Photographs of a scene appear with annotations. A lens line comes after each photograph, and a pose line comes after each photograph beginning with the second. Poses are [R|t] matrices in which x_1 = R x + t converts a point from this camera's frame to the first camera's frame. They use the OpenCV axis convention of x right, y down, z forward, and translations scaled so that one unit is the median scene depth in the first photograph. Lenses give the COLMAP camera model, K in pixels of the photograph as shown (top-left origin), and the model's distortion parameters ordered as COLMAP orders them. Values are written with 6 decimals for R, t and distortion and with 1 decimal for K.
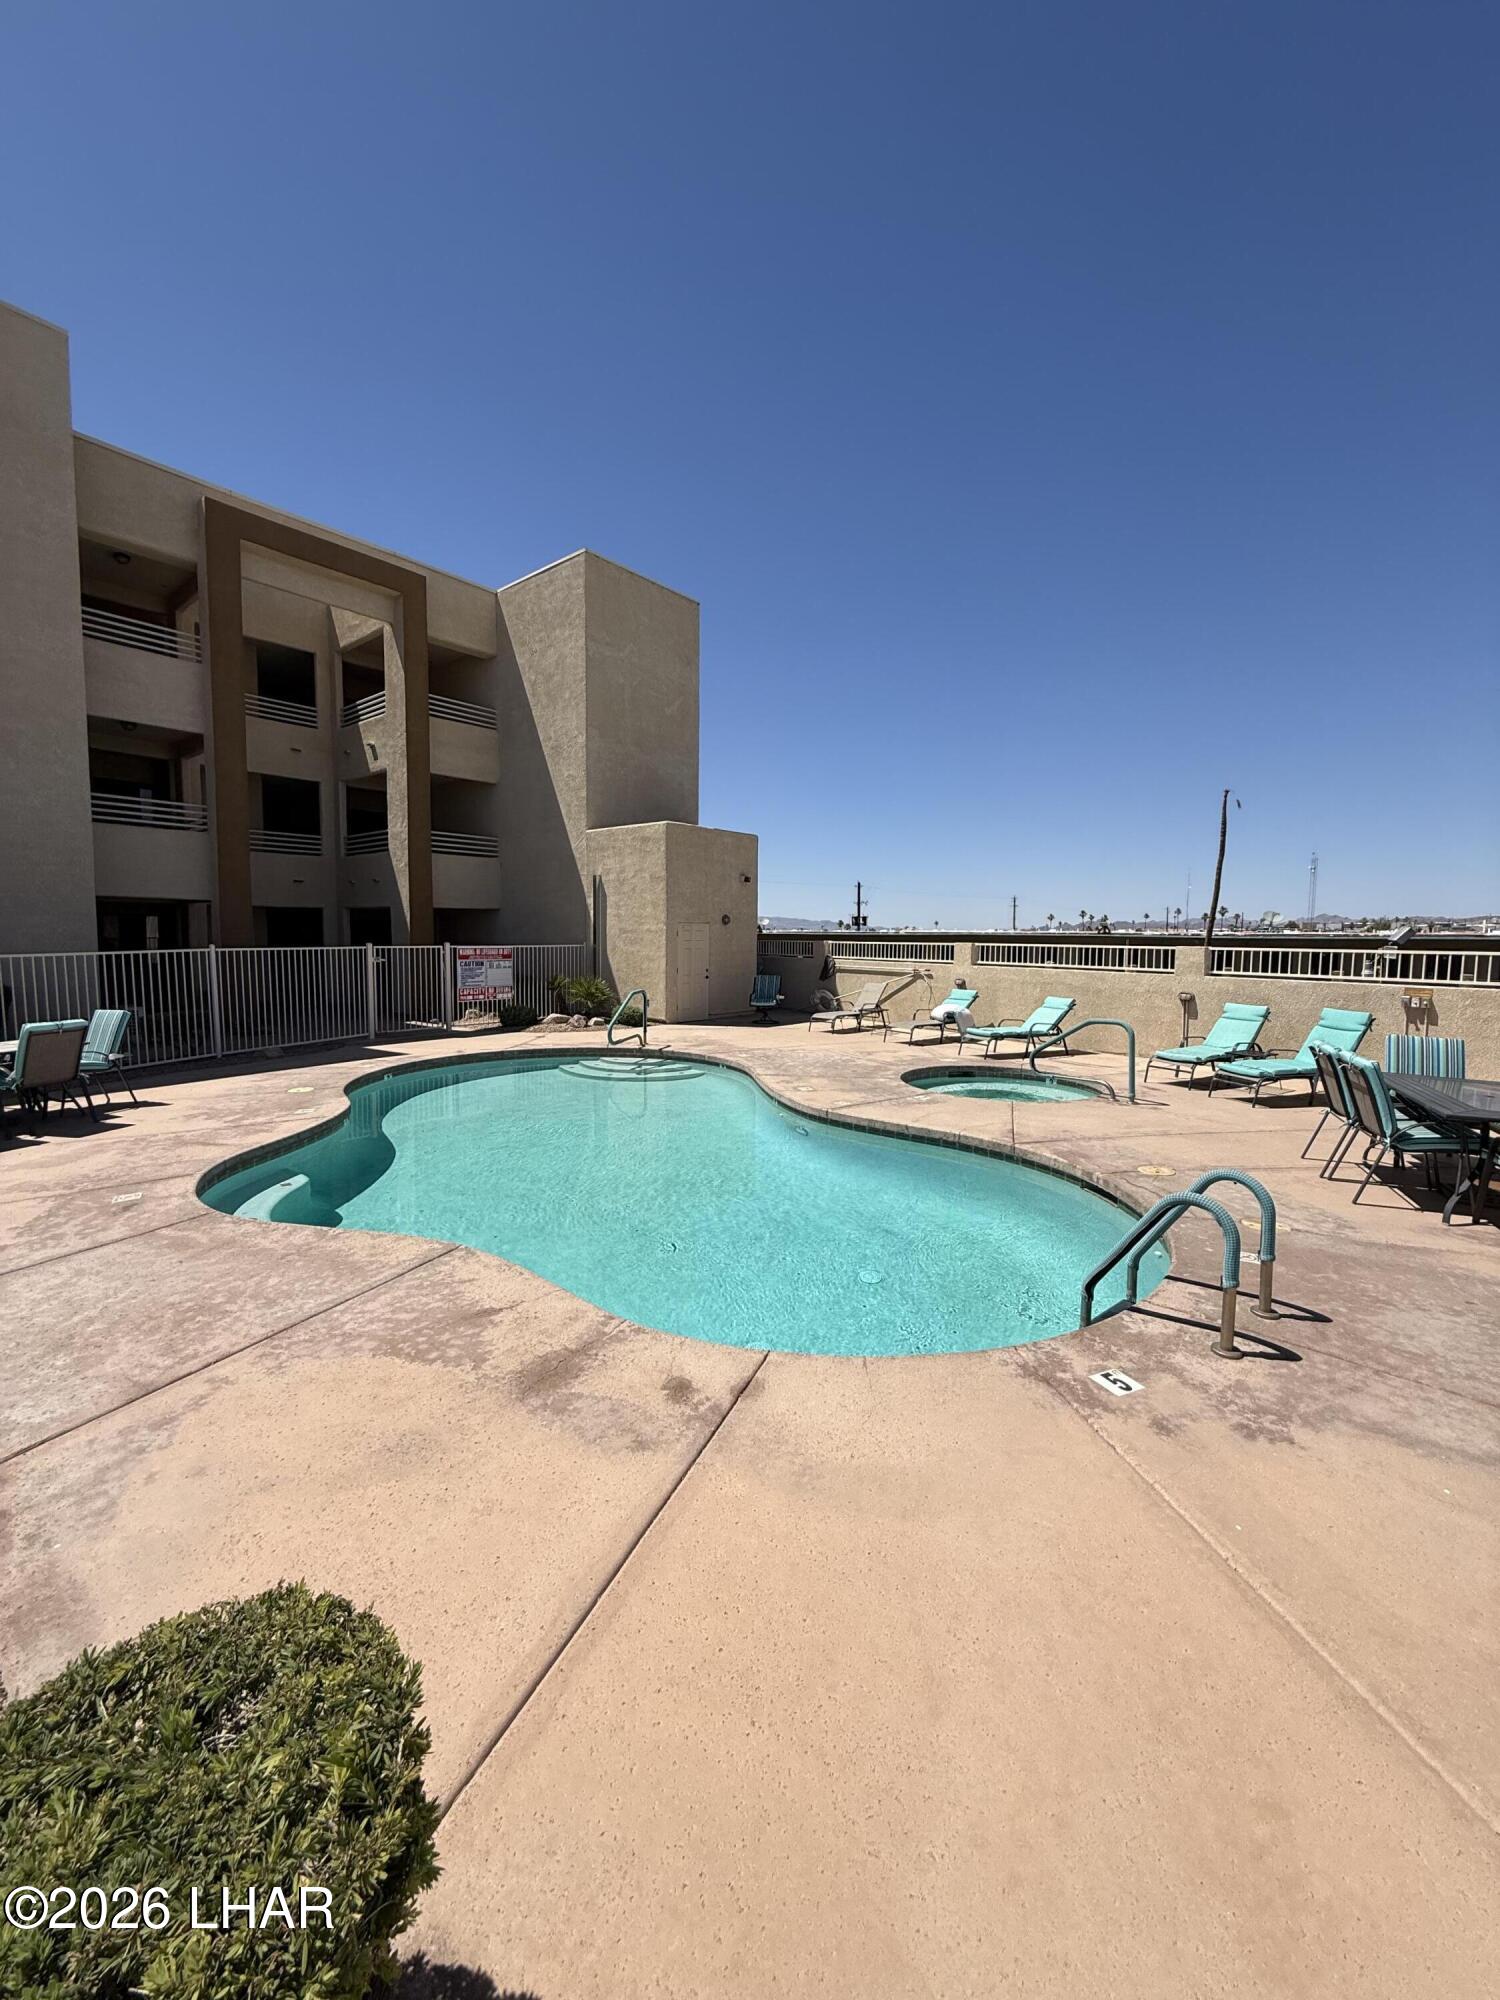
lens RADIAL K [[801.1, 0, 749.2], [0, 801.1, 997.4], [0, 0, 1]] dist [-0.001068, 0.000804]
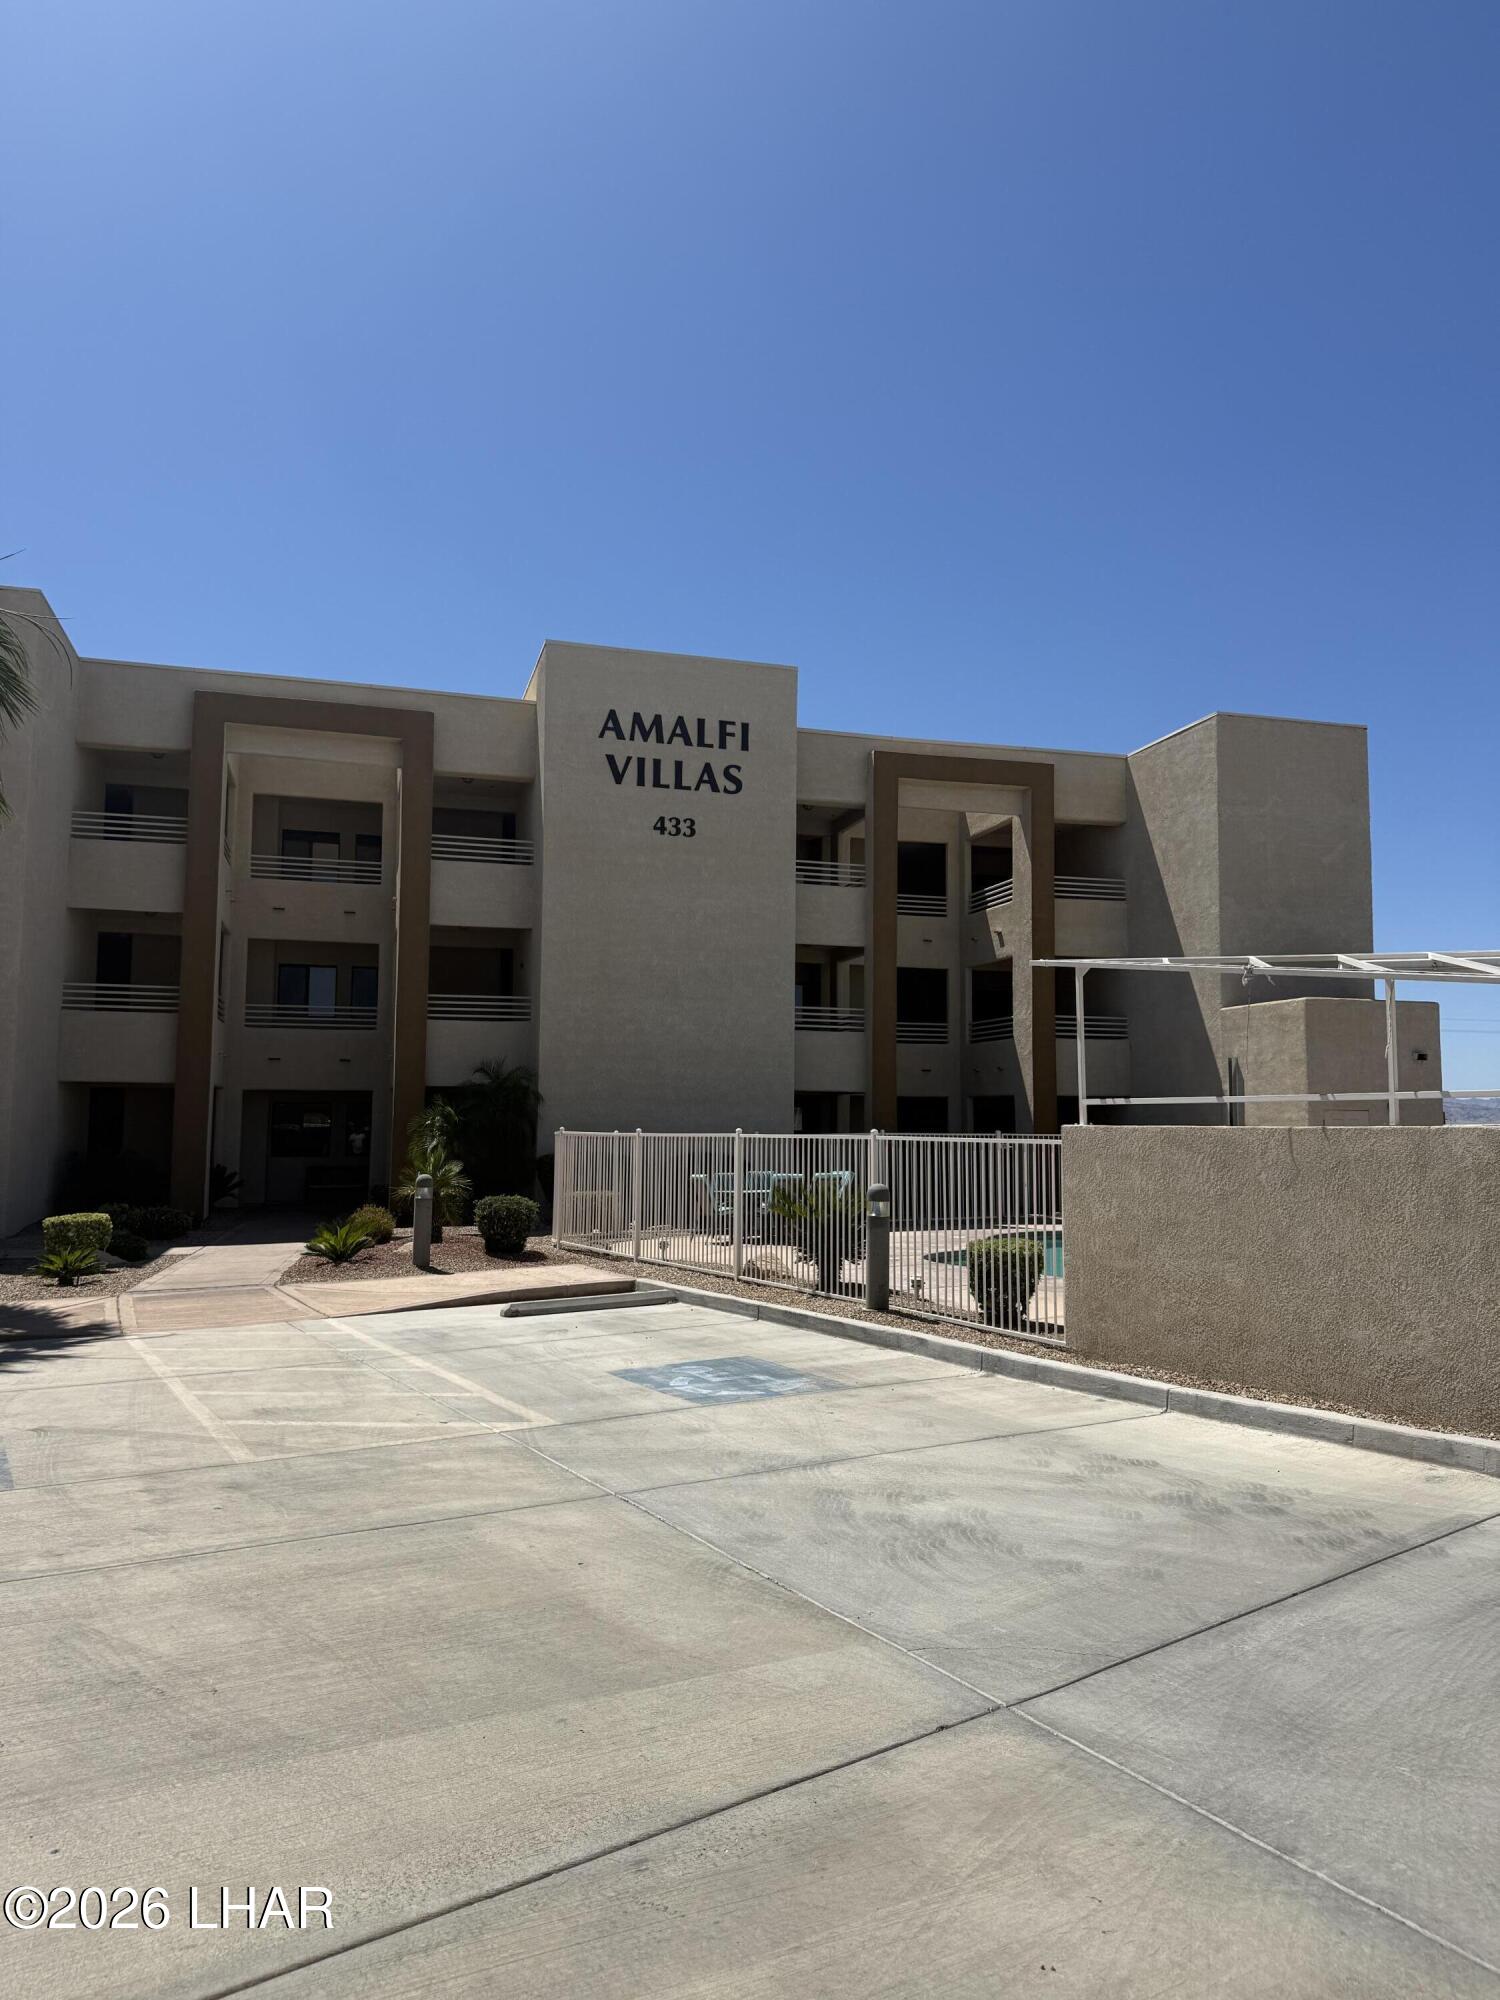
lens RADIAL K [[1393.2, 0, 746.0], [0, 1393.2, 987.9], [0, 0, 1]] dist [0.060081, -0.001663]
pose [[0.829219, -0.054307, -0.556279, 0.230873], [-0.049124, 0.984335, -0.169324, 0.061494], [0.556761, 0.167733, 0.813562, -0.579181]]
